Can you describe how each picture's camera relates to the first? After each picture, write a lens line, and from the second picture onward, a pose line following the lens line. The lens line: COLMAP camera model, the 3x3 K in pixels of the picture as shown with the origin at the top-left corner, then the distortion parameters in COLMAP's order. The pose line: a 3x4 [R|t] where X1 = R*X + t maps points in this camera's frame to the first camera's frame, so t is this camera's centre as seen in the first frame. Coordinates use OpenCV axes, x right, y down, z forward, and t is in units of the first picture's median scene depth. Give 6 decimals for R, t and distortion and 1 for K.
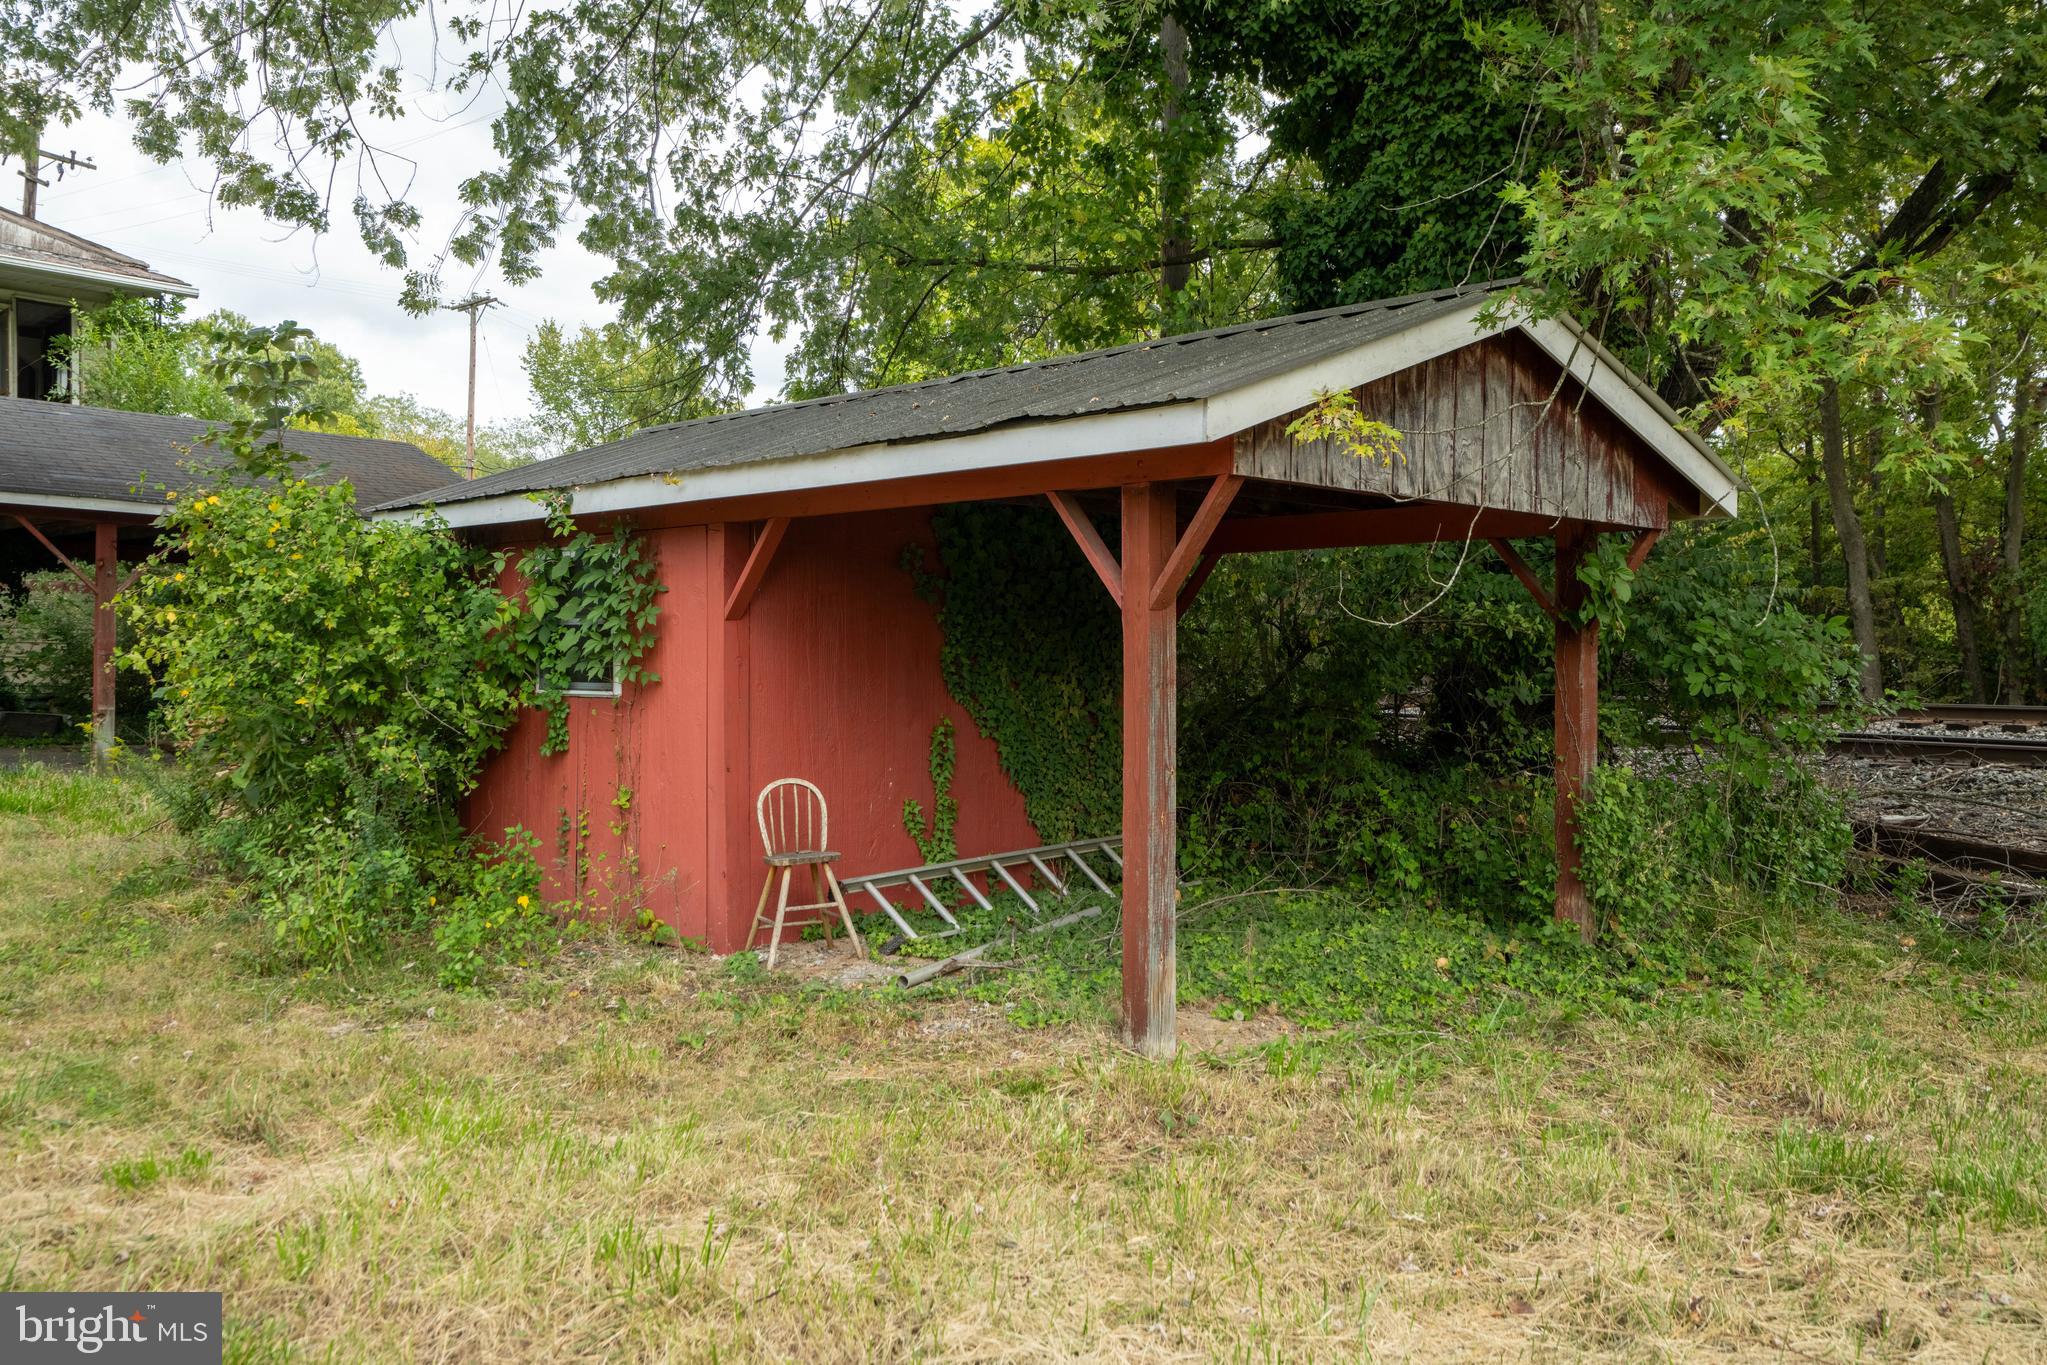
lens RADIAL K [[1783.8, 0, 1025.9], [0, 1783.8, 679.8], [0, 0, 1]] dist [0.070231, 0.009753]
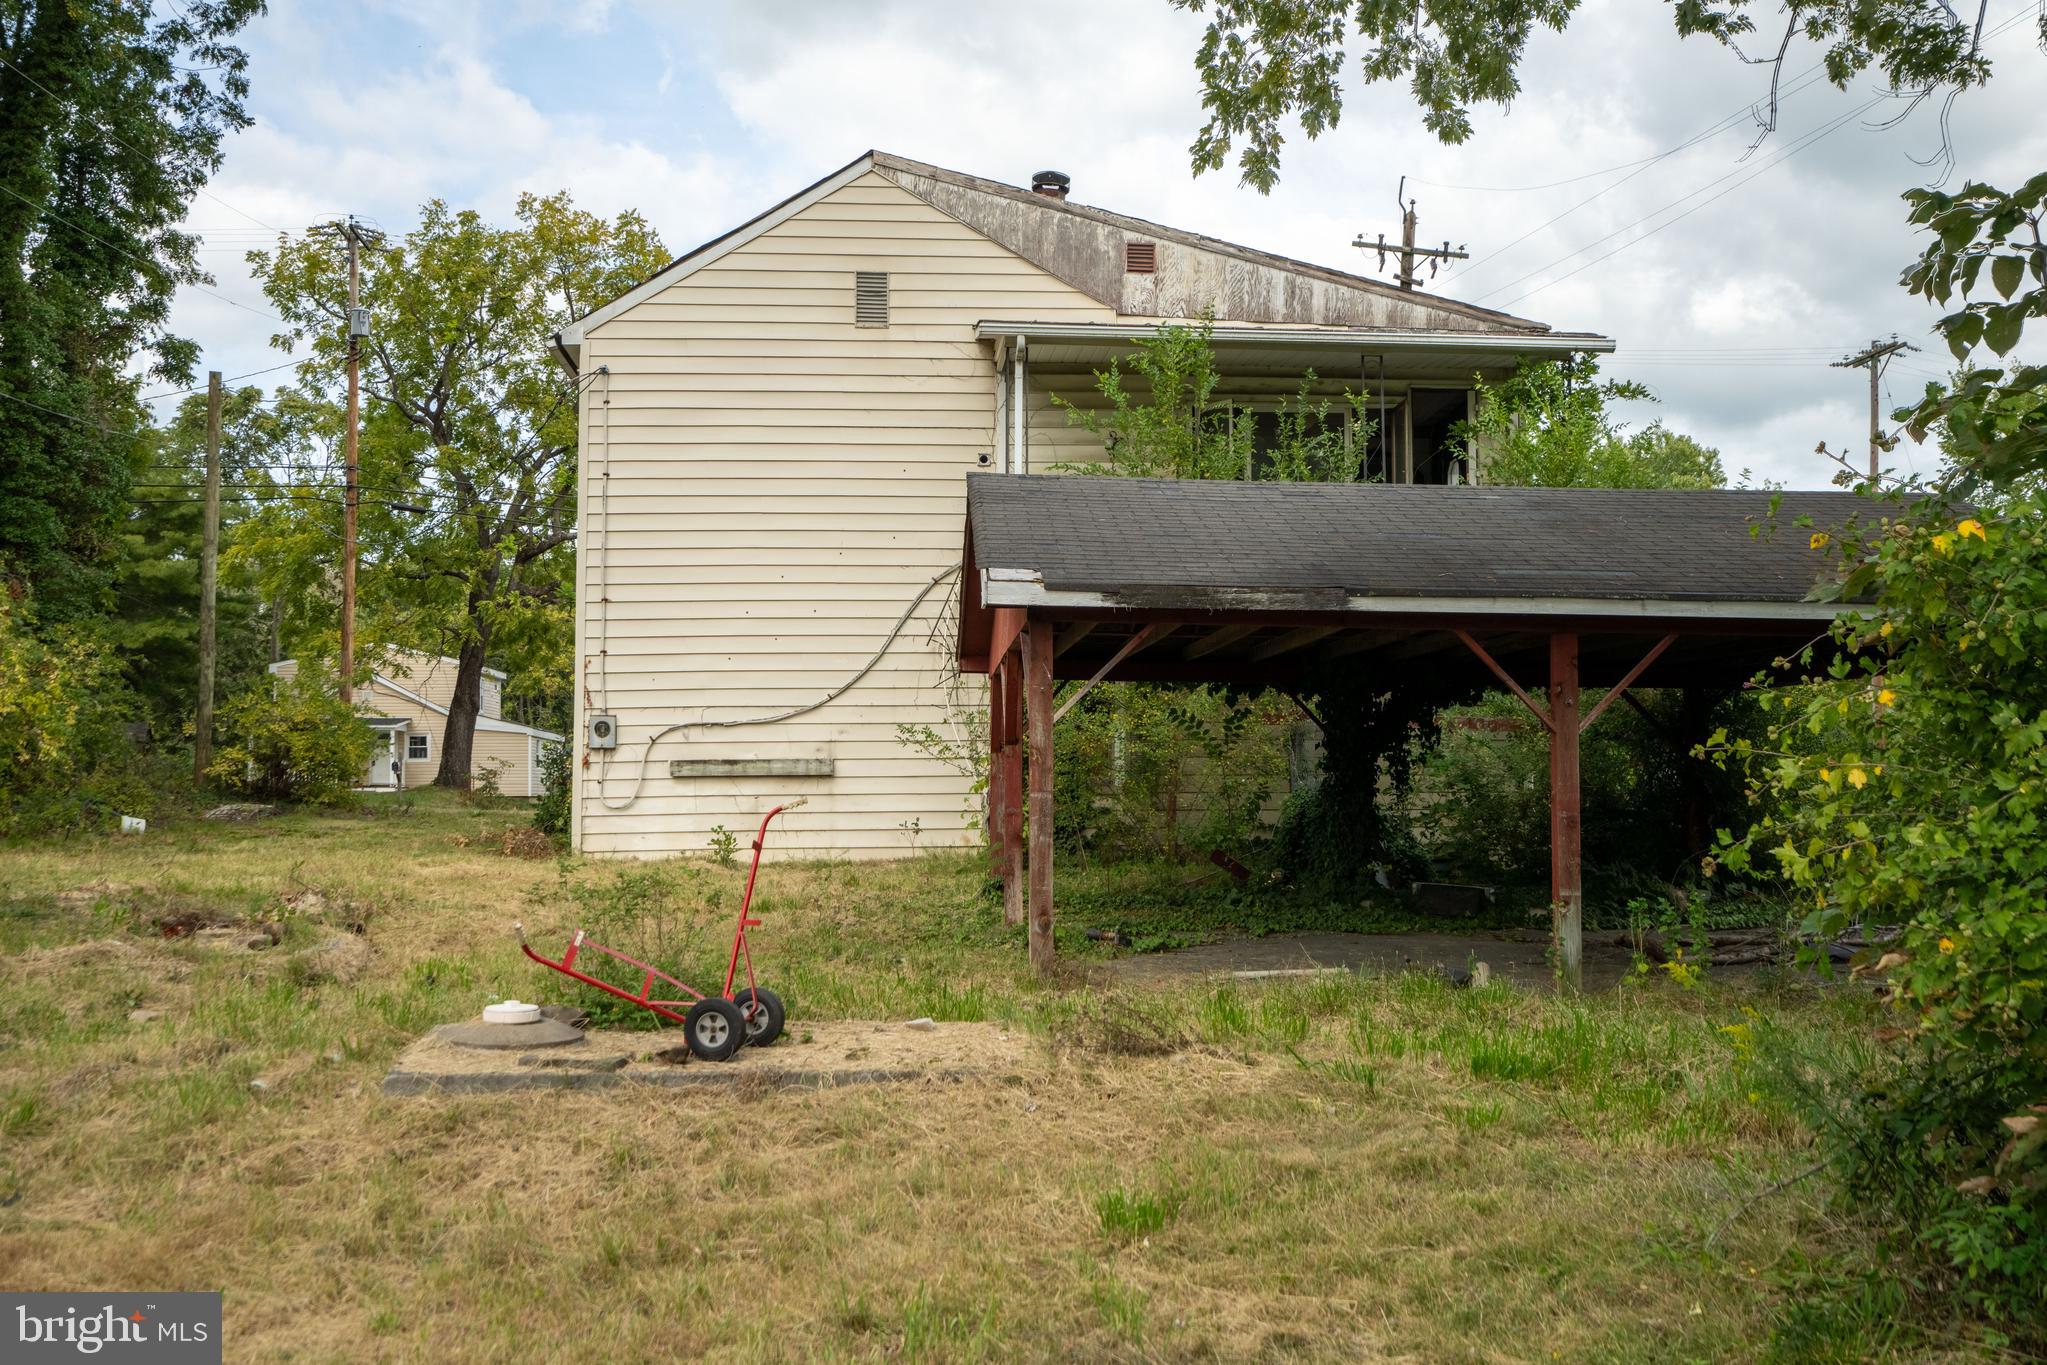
lens RADIAL K [[2003.4, 0, 1026.4], [0, 2003.4, 684.5], [0, 0, 1]] dist [0.087492, 0.000000]
pose [[0.783069, -0.043704, -0.620397, -0.117496], [0.003193, 0.997797, -0.066260, -0.009031], [0.621926, 0.049906, 0.781484, 0.163678]]
